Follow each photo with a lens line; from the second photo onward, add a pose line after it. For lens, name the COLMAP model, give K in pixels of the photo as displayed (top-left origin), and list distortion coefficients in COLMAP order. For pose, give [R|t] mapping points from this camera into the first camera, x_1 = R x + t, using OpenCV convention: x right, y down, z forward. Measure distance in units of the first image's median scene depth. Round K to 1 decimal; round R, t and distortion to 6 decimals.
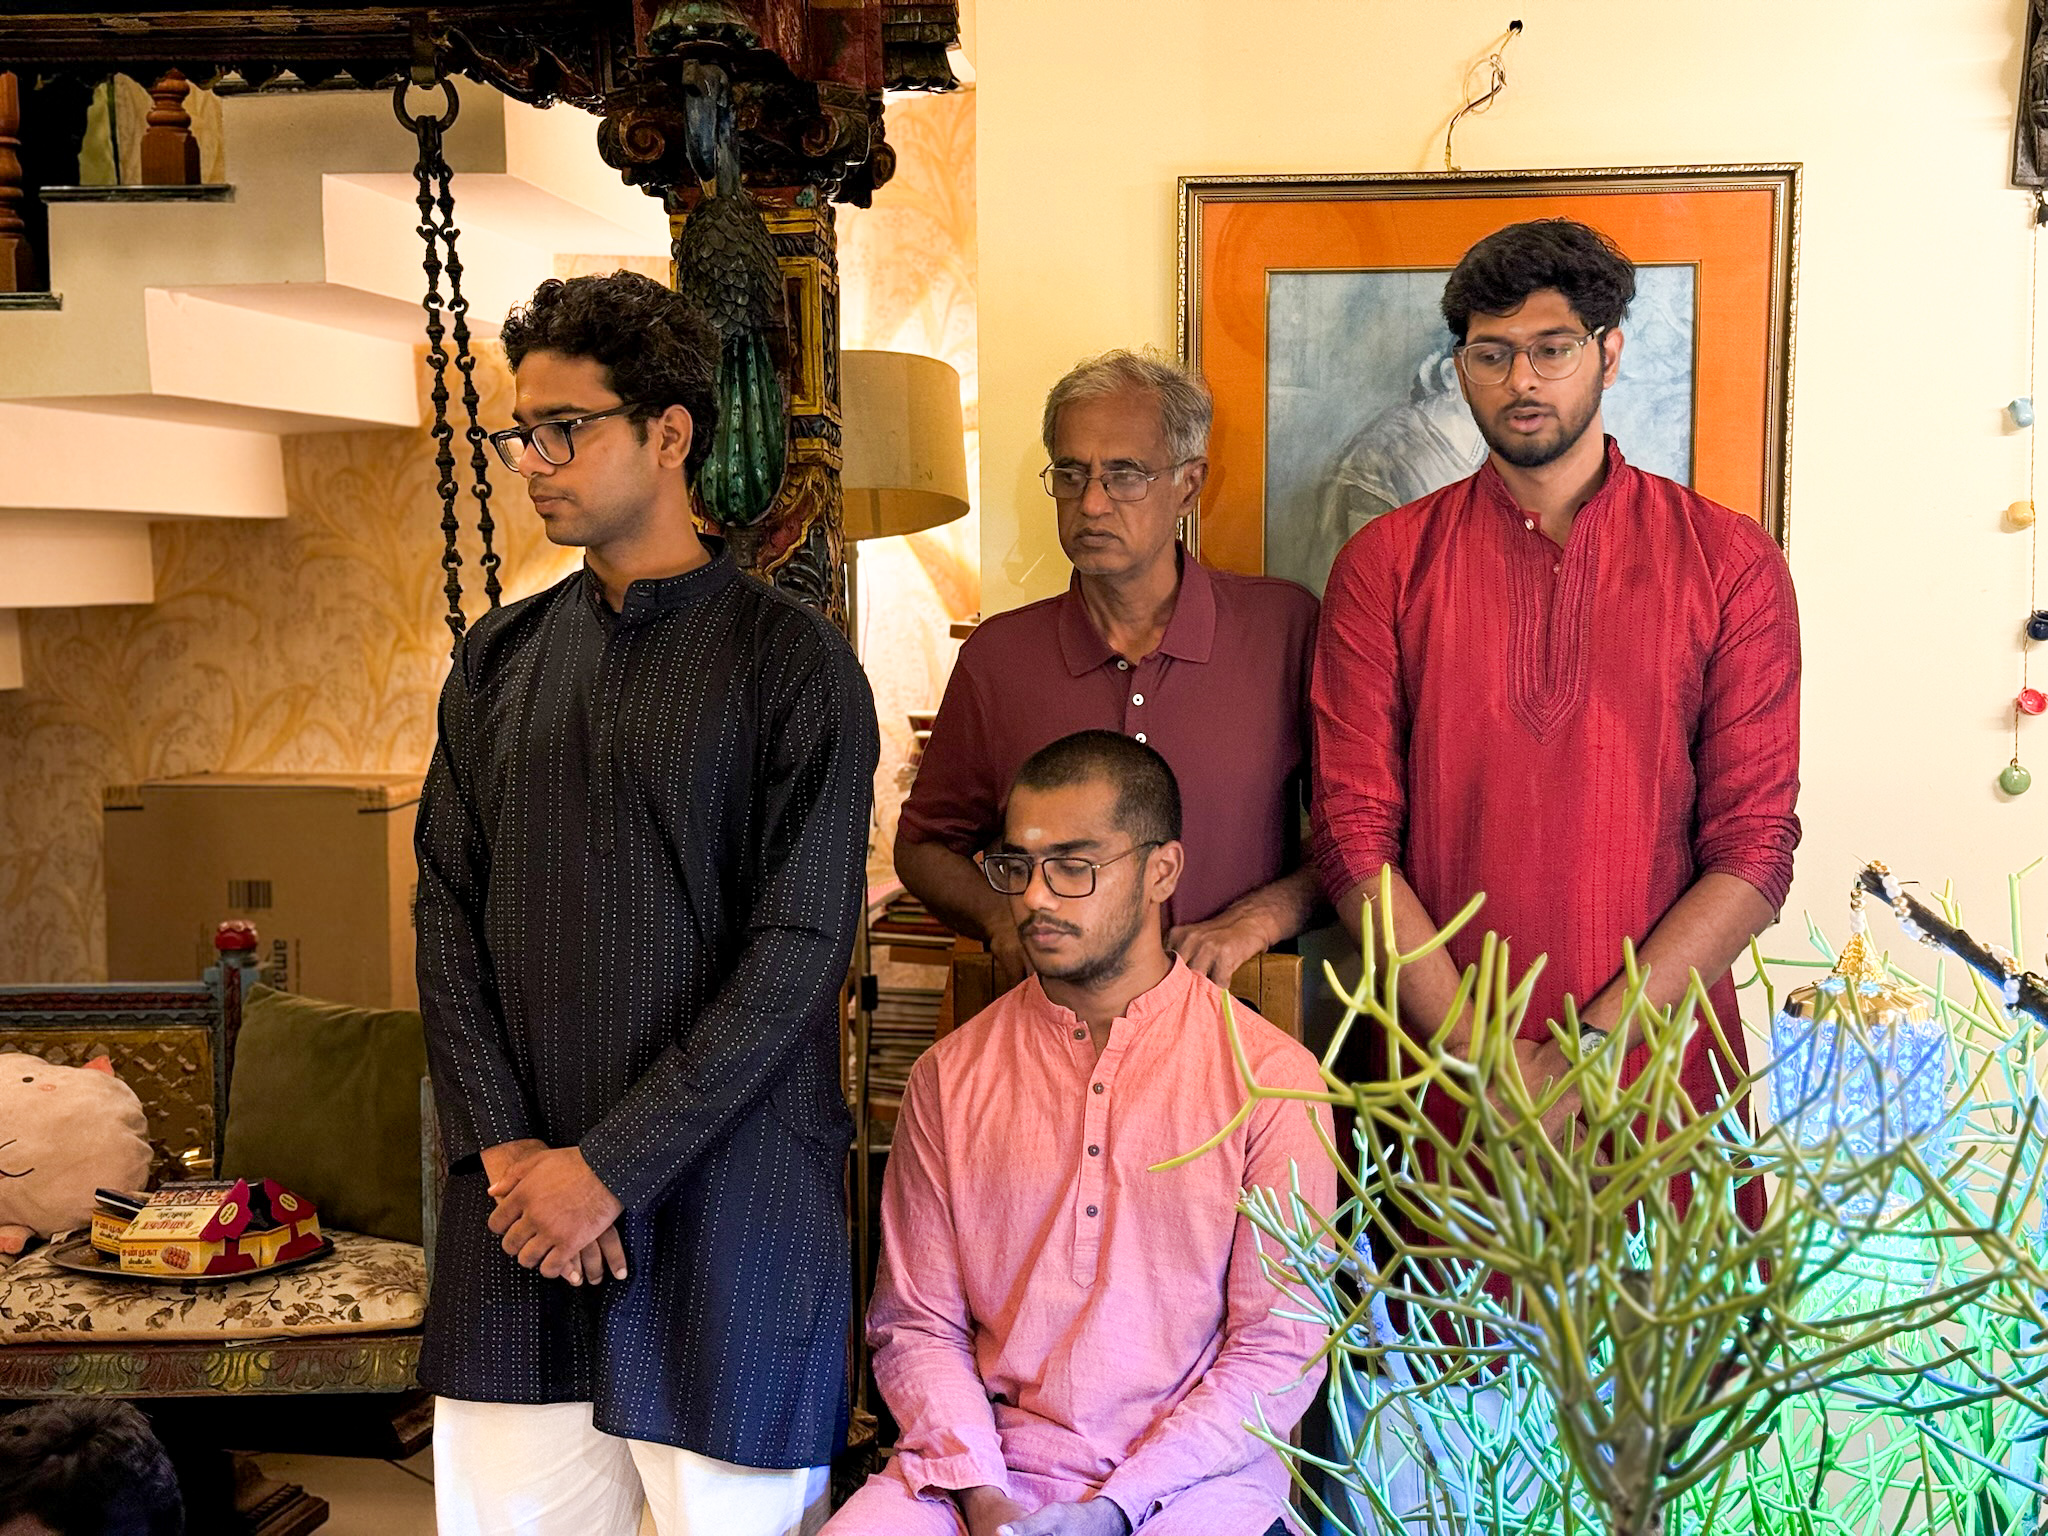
lens RADIAL K [[2854.9, 0, 1019.2], [0, 2854.9, 764.1], [0, 0, 1]] dist [0.186998, 0.000000]
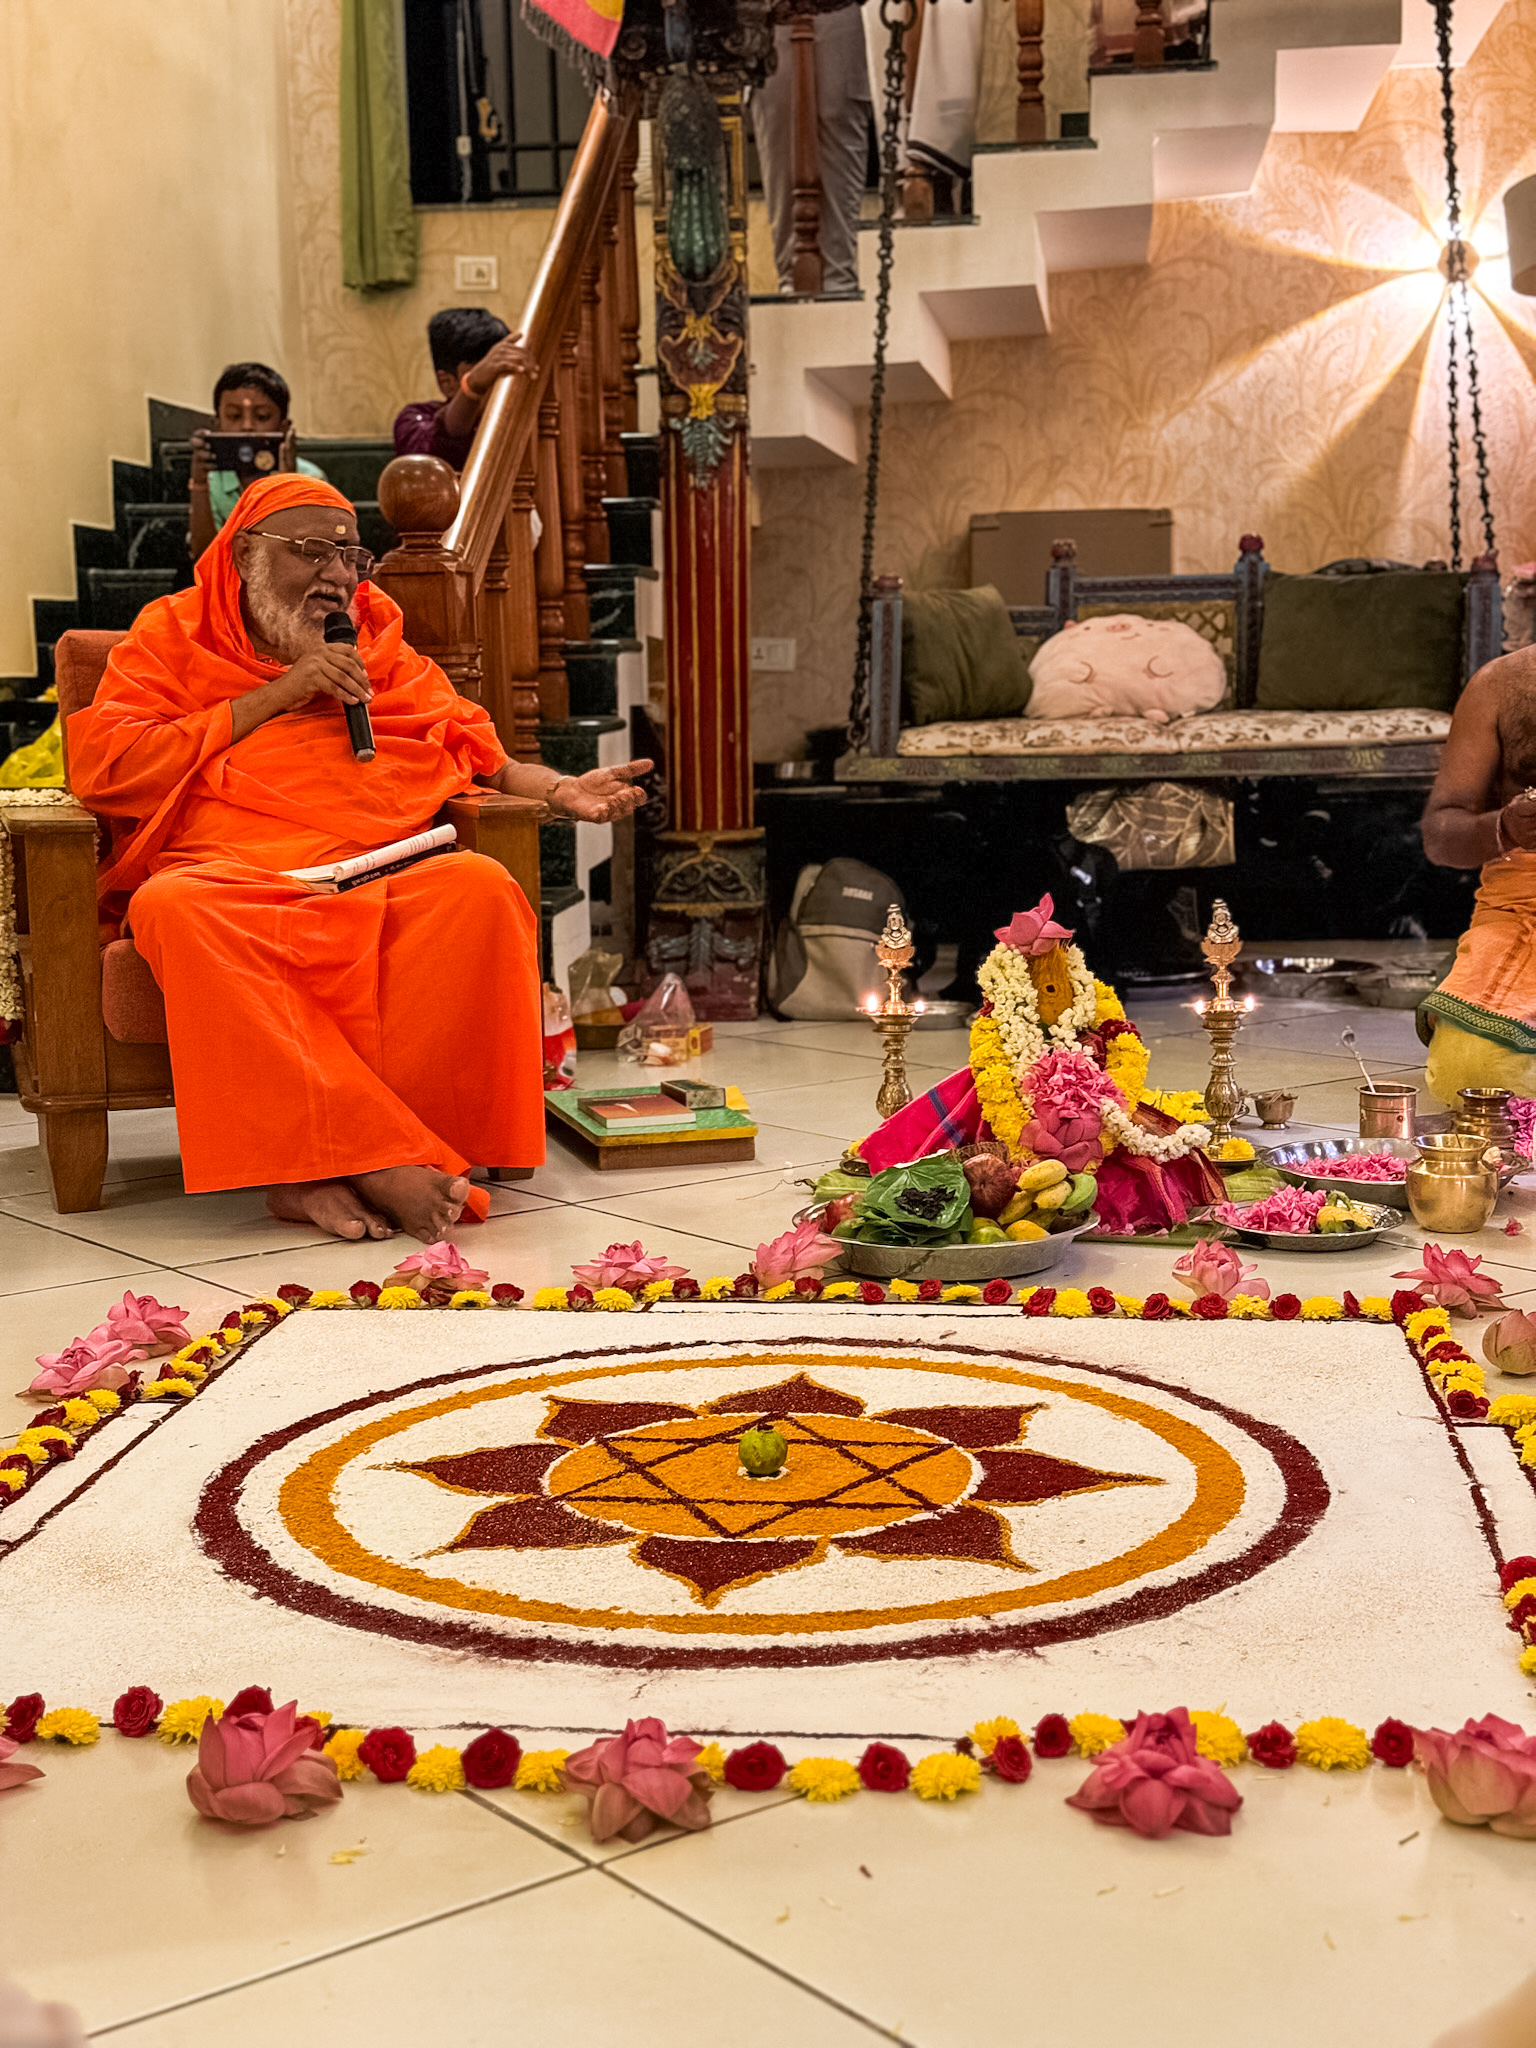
lens RADIAL K [[2854.9, 0, 772.1], [0, 2854.9, 1029.5], [0, 0, 1]] dist [0.186998, 0.000000]
pose [[0.999726, -0.013192, 0.019345, -0.568776], [0.011975, 0.998021, 0.061731, 0.225587], [-0.020121, -0.061482, 0.997905, -0.595128]]
